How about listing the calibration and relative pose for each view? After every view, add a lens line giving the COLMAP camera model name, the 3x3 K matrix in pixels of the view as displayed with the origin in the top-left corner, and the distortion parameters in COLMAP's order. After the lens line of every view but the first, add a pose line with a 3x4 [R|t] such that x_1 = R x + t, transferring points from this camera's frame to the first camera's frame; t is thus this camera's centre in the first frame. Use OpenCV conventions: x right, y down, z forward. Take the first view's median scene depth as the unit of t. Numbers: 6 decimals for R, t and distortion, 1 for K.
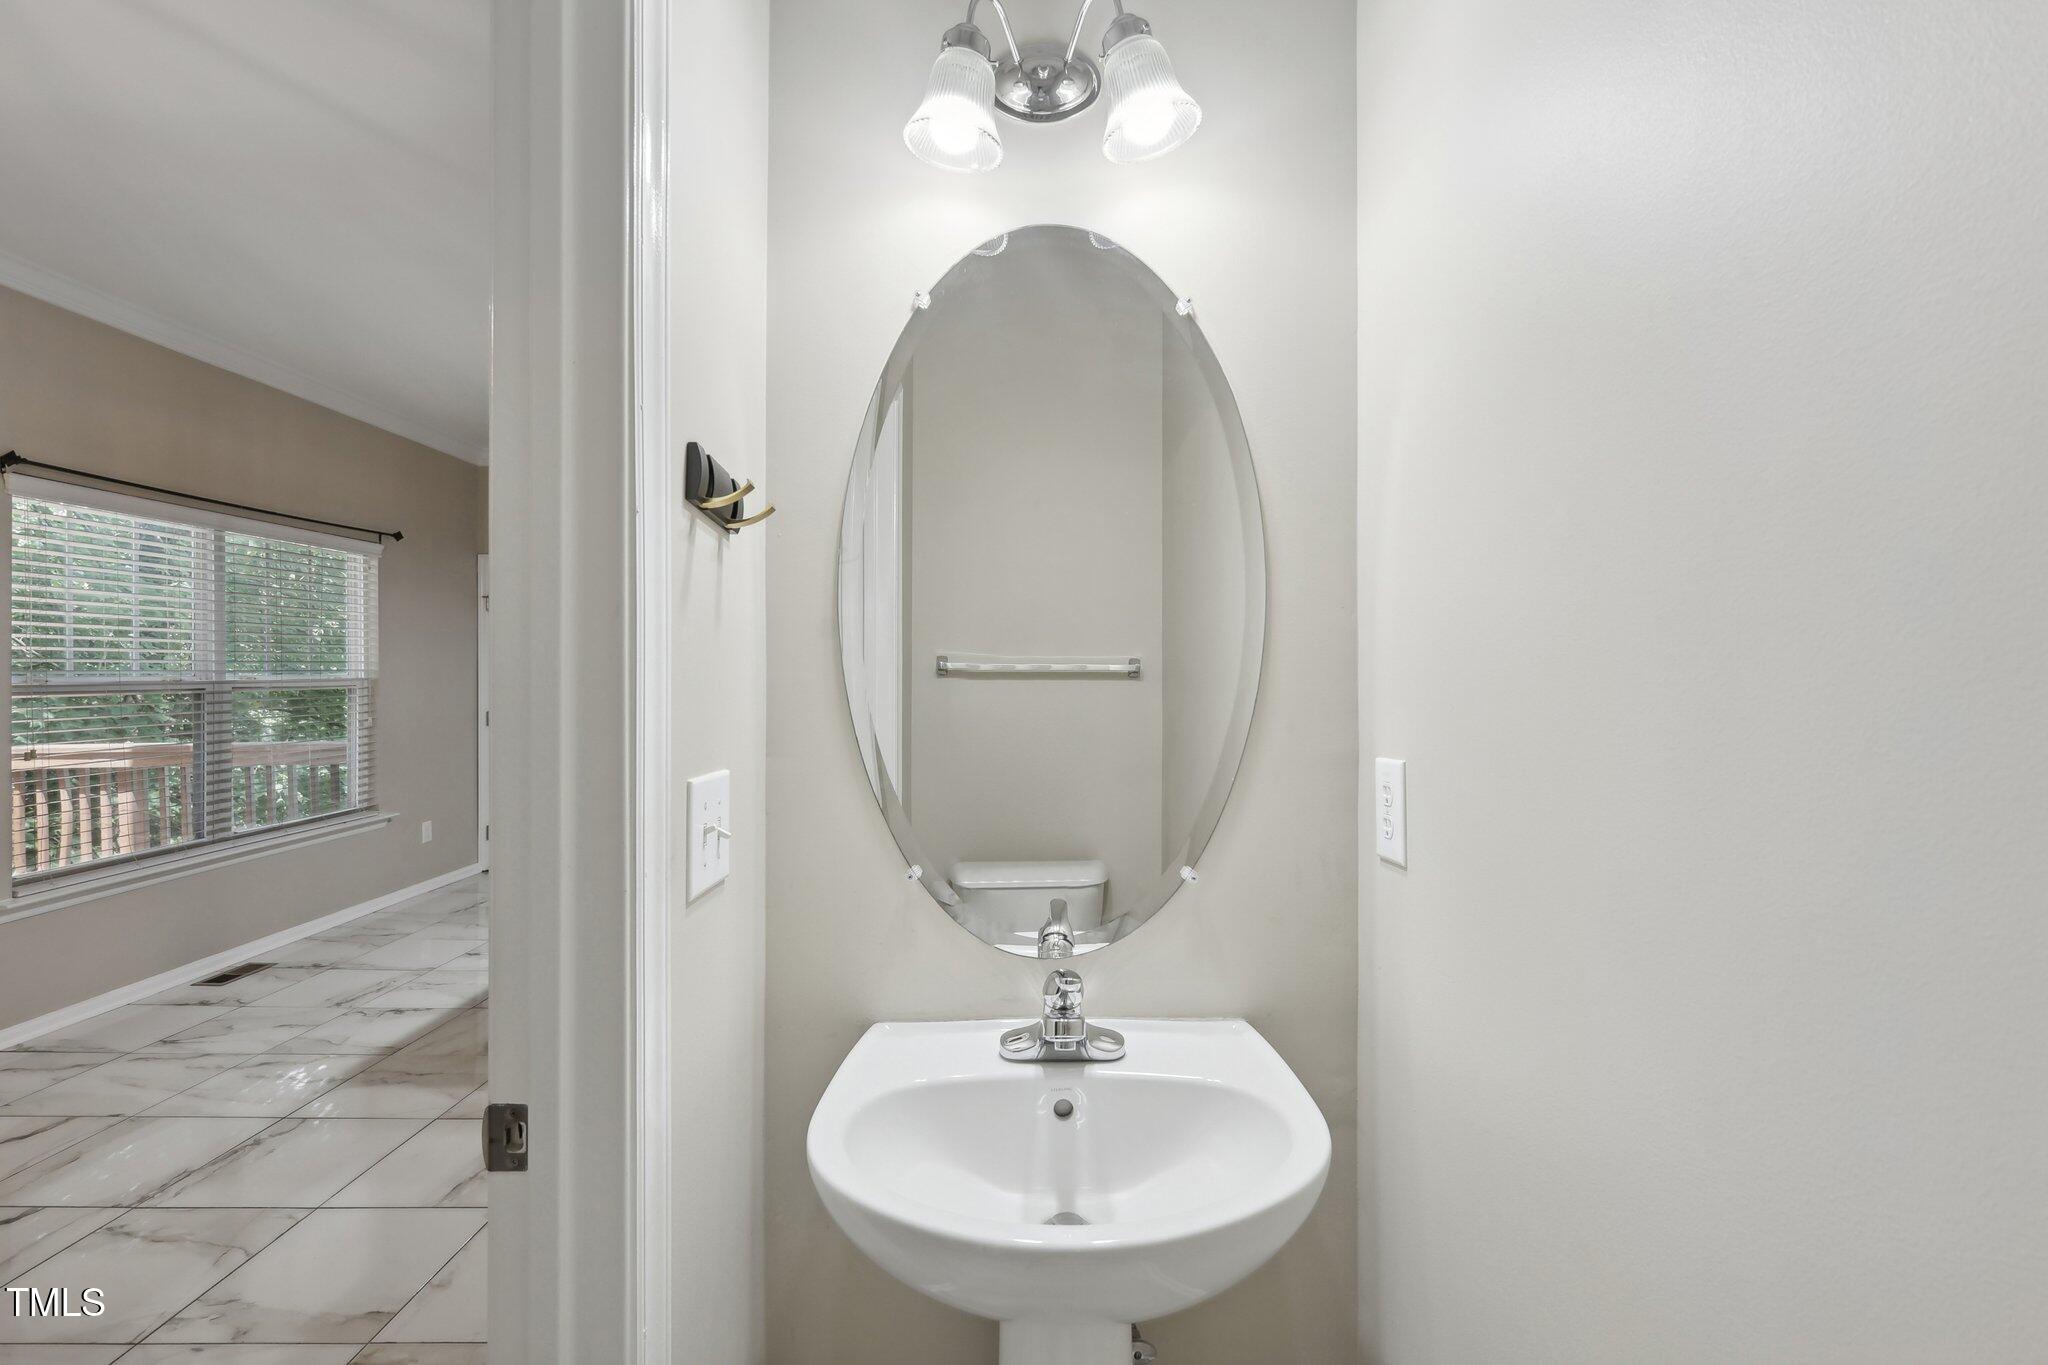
lens RADIAL K [[909.9, 0, 1018.6], [0, 909.9, 675.6], [0, 0, 1]] dist [-0.000325, 0.000009]
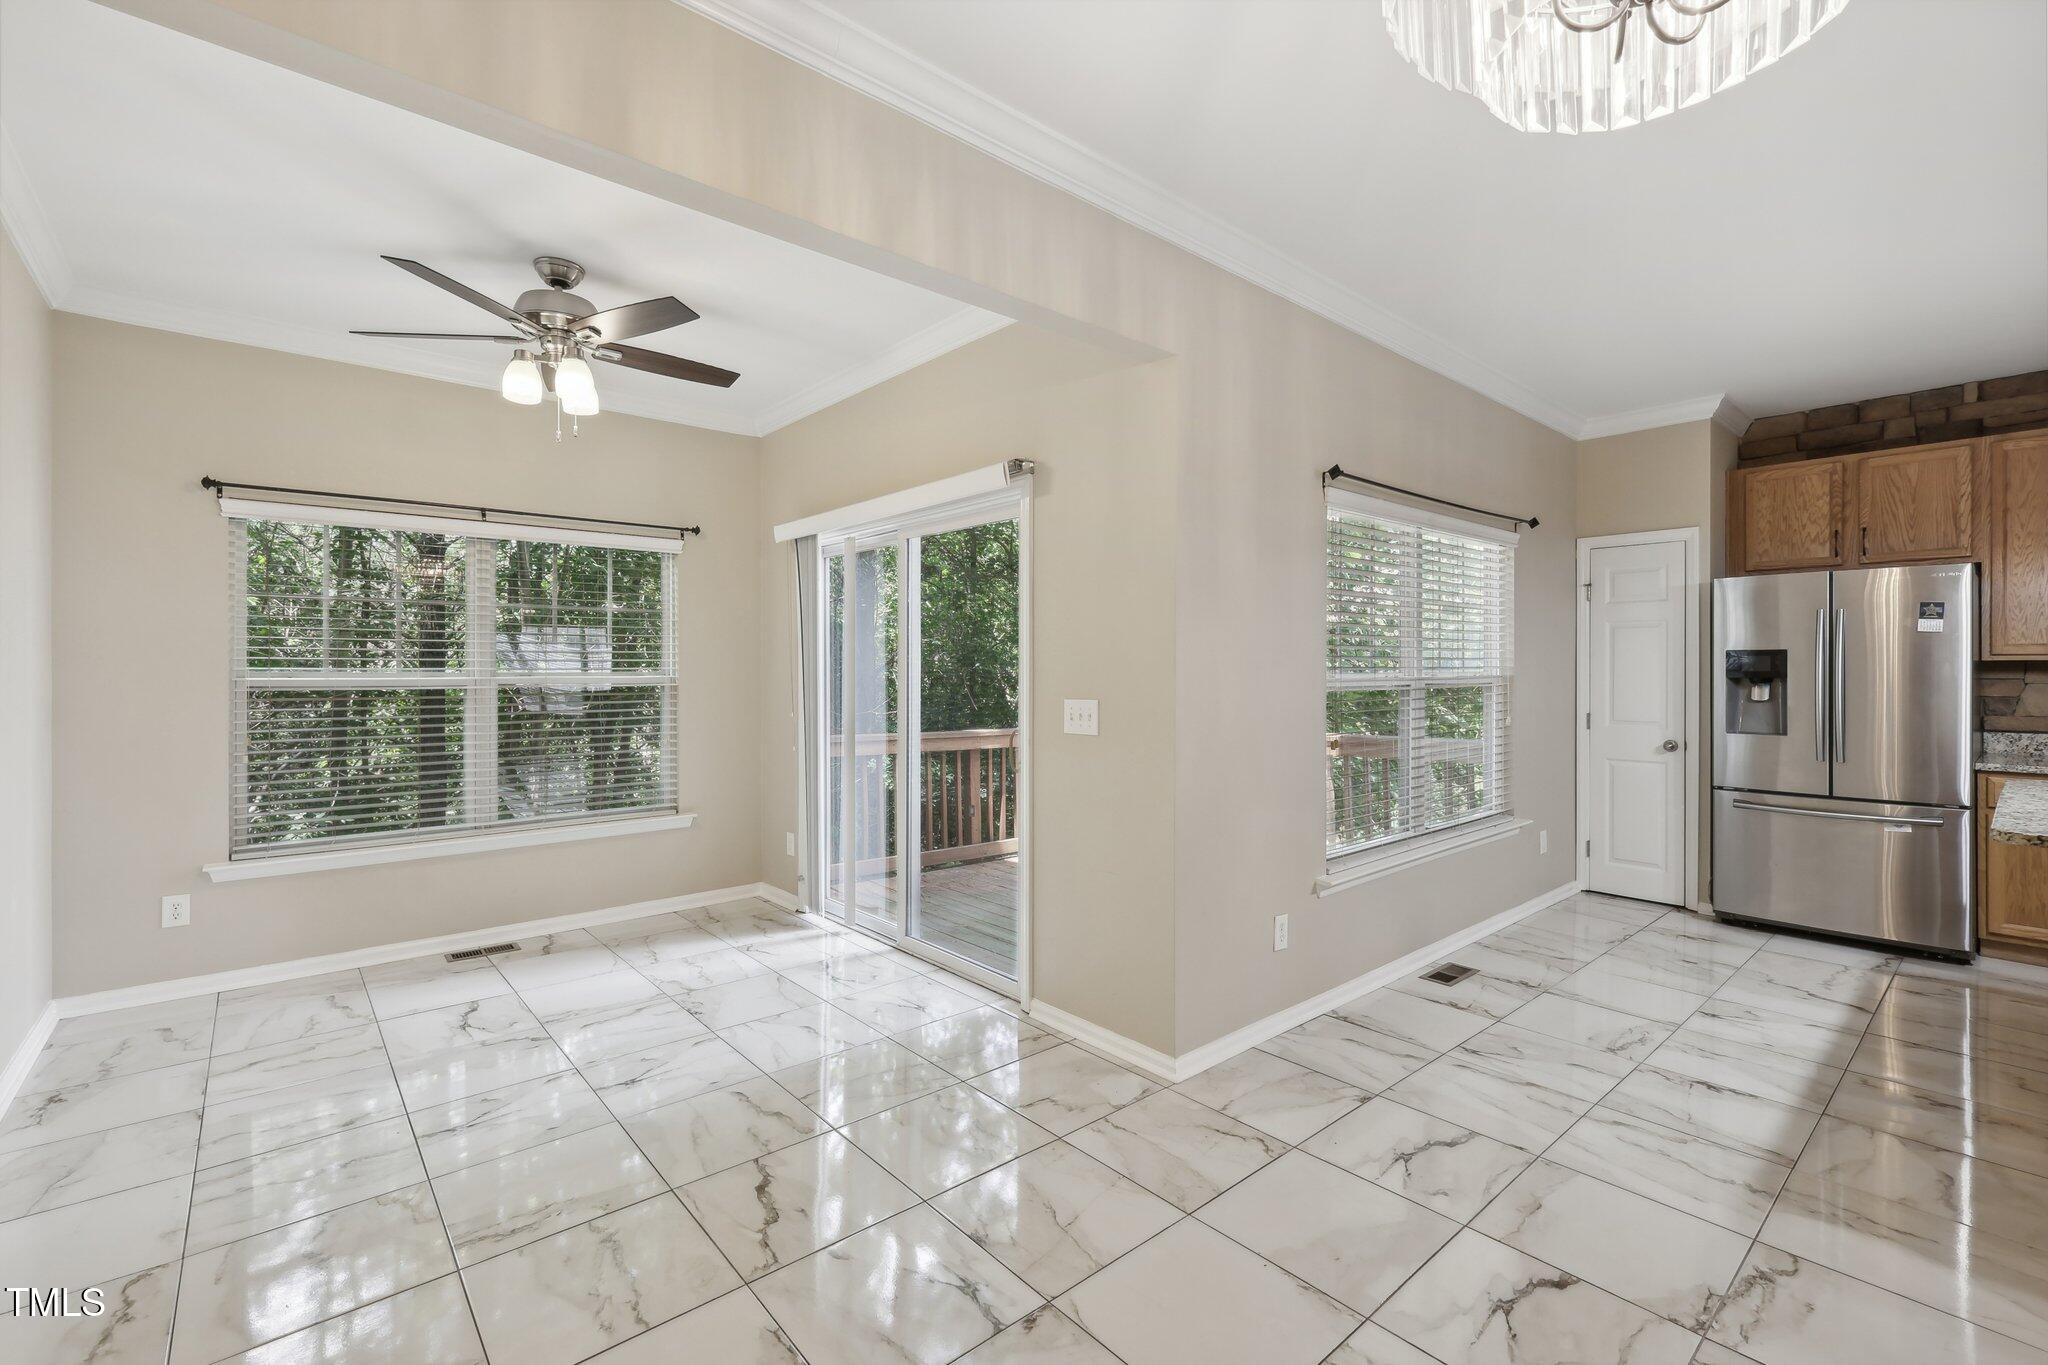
lens RADIAL K [[880.6, 0, 1031.9], [0, 880.6, 675.2], [0, 0, 1]] dist [-0.000417, 0.000090]
pose [[0.660225, 0.002434, -0.751064, -0.483456], [-0.002859, 0.999996, 0.000728, 0.004395], [0.751063, 0.001667, 0.660229, 0.029855]]
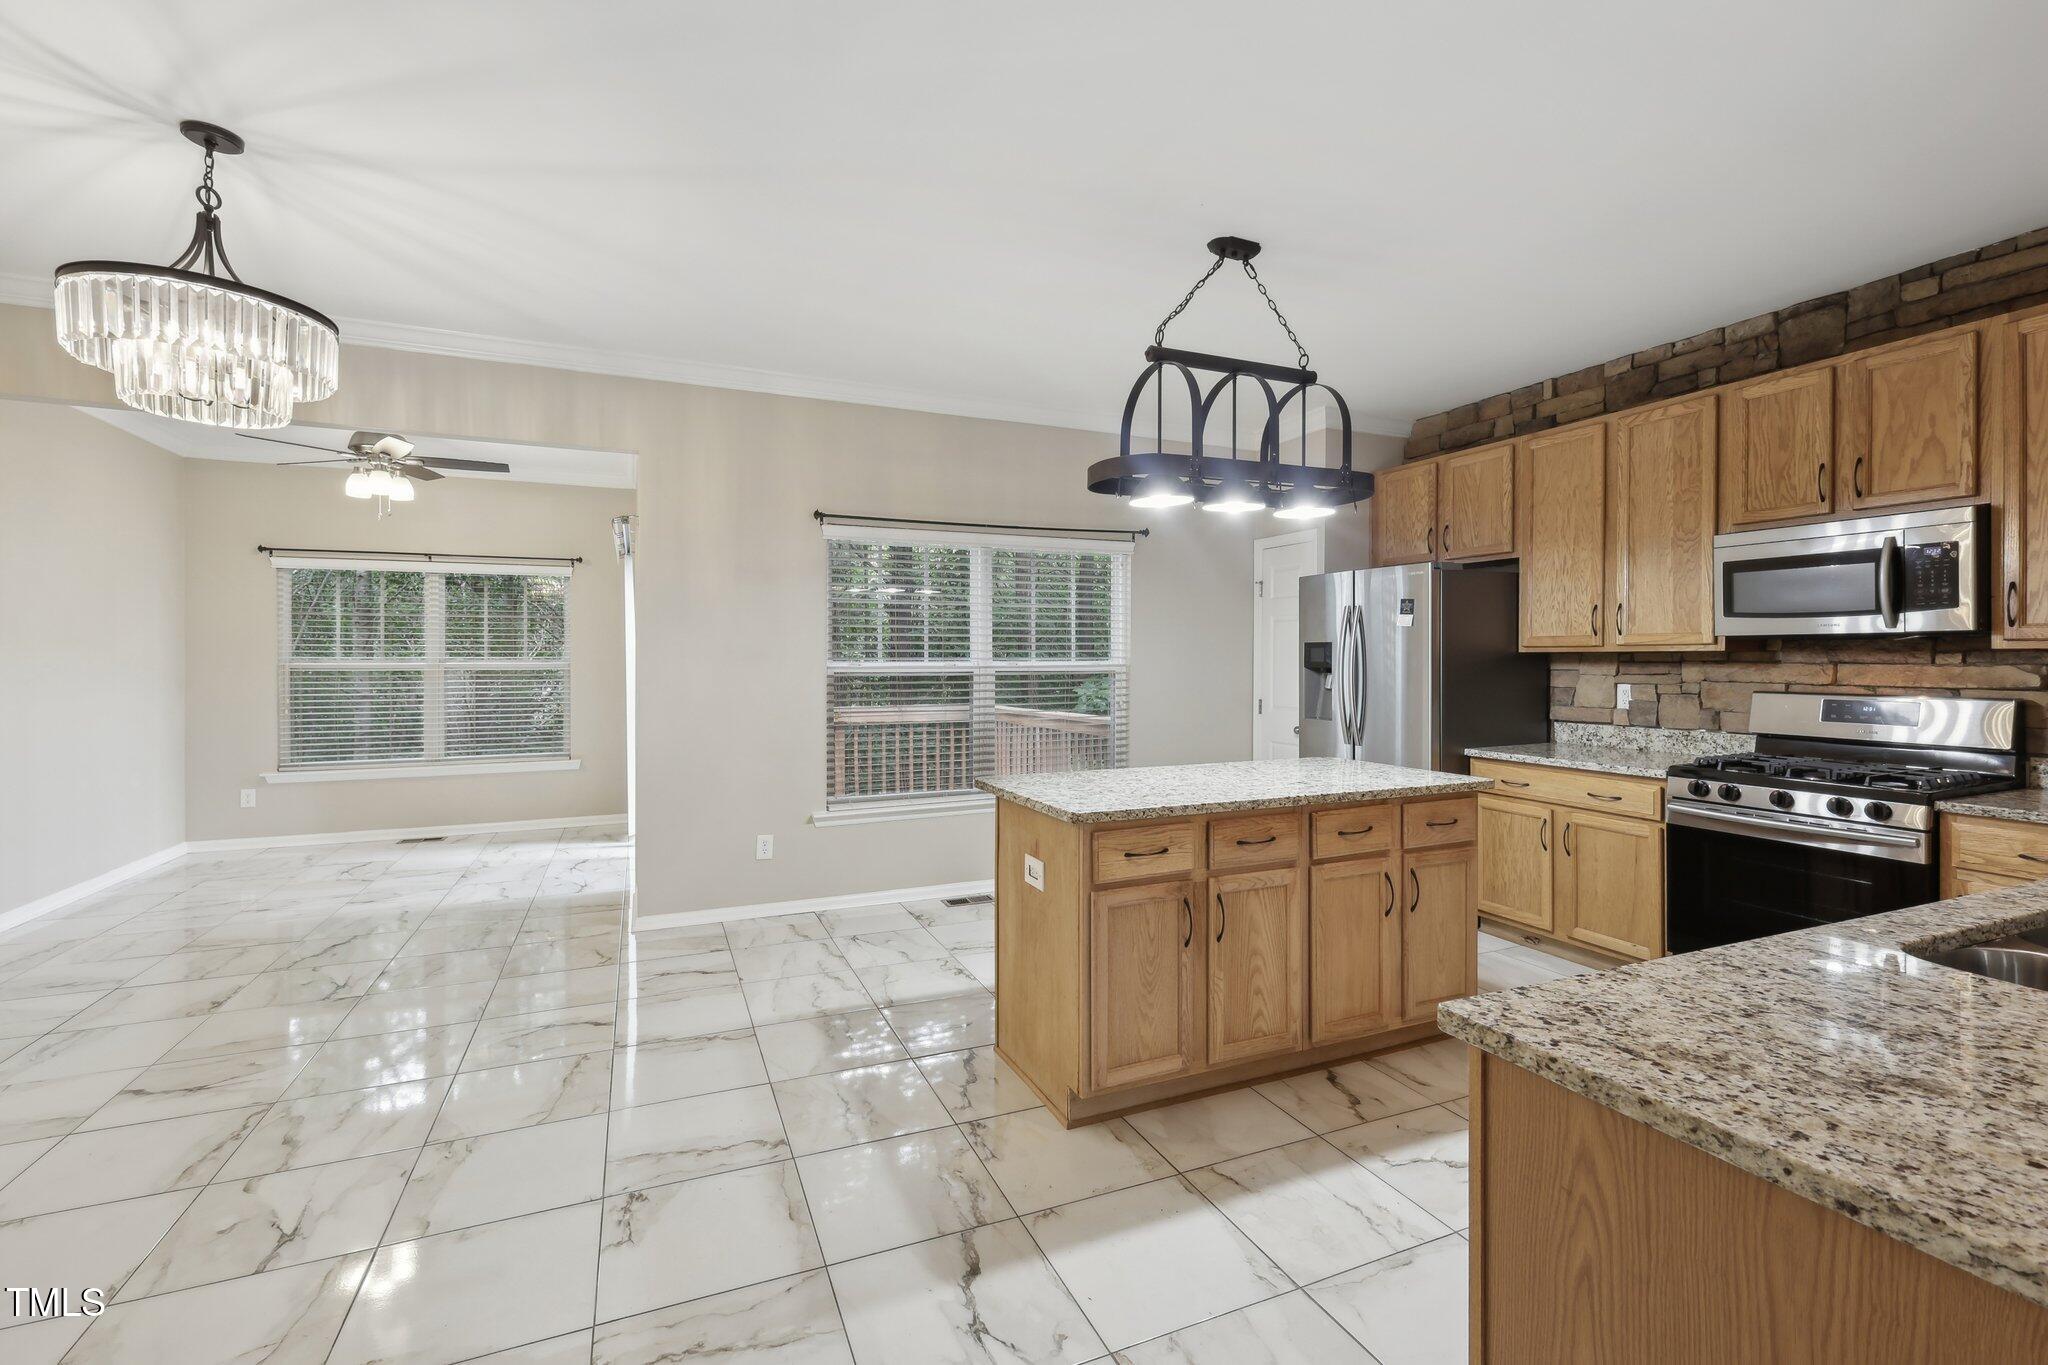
lens RADIAL K [[883.6, 0, 1033.4], [0, 883.6, 666.4], [0, 0, 1]] dist [0.000099, 0.000040]
pose [[0.409240, 0.008383, -0.912388, 0.303085], [-0.005544, 0.999962, 0.006701, -0.002269], [0.912410, 0.002316, 0.409271, 0.634556]]
